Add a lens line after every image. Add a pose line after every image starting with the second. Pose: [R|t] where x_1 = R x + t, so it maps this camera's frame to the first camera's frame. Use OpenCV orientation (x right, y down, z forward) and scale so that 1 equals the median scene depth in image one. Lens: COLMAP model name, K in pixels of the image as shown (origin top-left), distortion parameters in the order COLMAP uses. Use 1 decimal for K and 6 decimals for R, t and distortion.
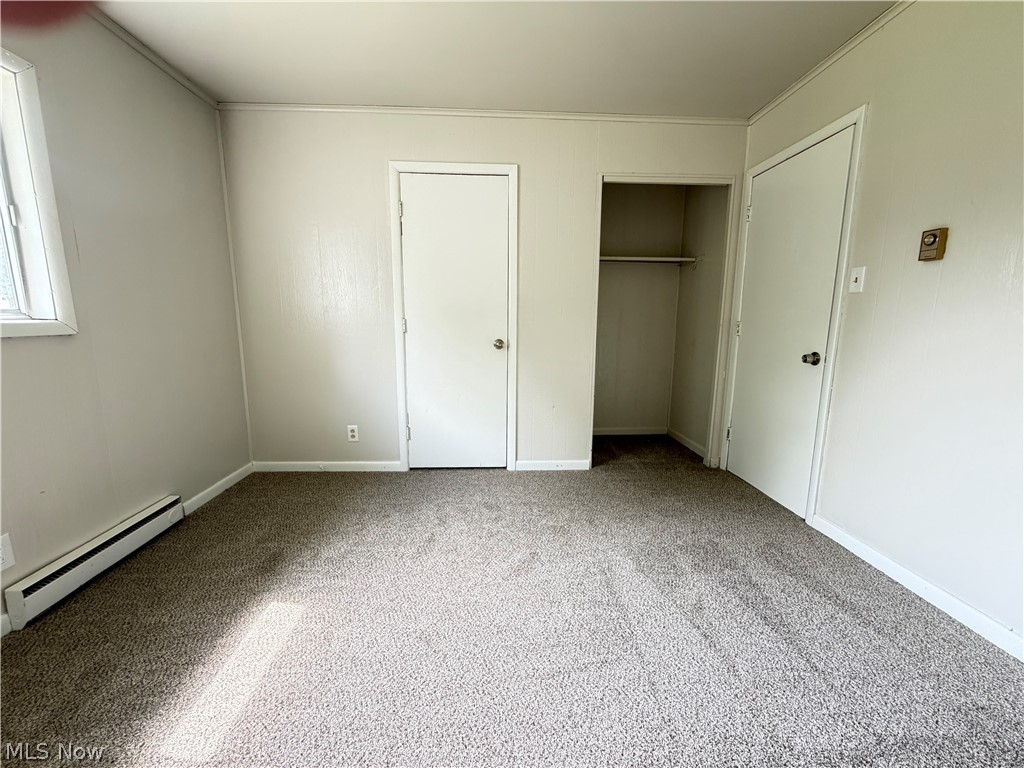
lens RADIAL K [[409.2, 0, 509.3], [0, 409.2, 383.9], [0, 0, 1]] dist [0.000274, -0.000086]
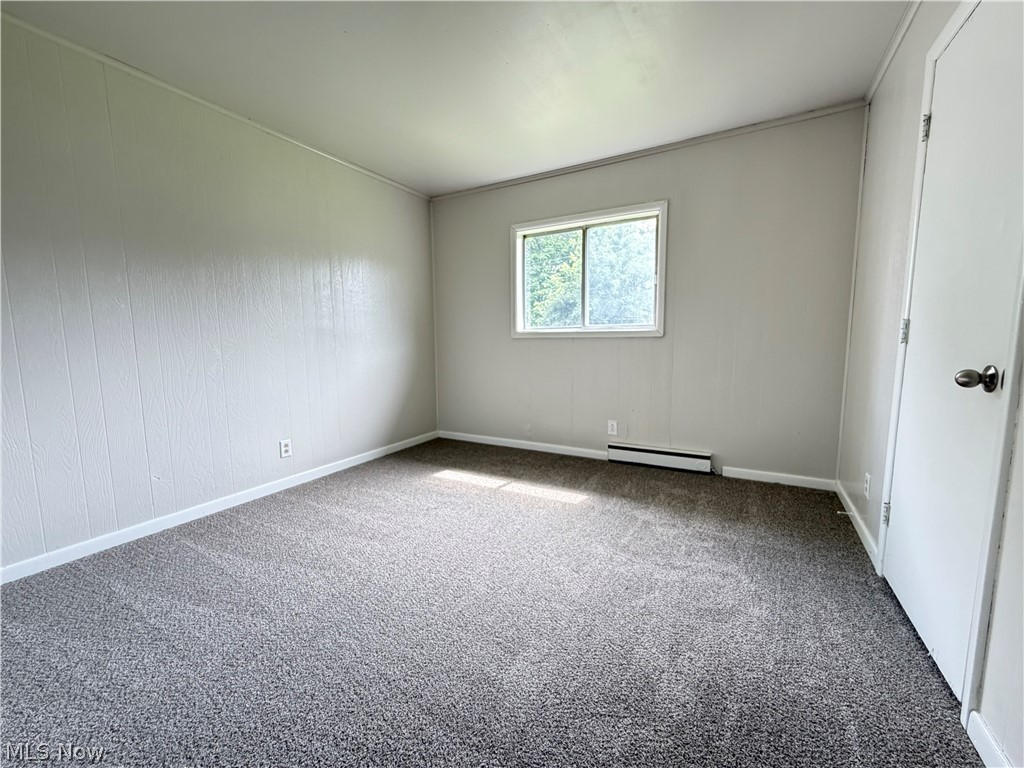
lens RADIAL K [[409.2, 0, 509.3], [0, 409.2, 383.9], [0, 0, 1]] dist [0.000274, -0.000086]
pose [[-0.535500, 0.094251, -0.839259, 0.713519], [-0.128482, 0.973094, 0.191261, -0.140732], [0.834705, 0.210250, -0.508982, 1.133142]]
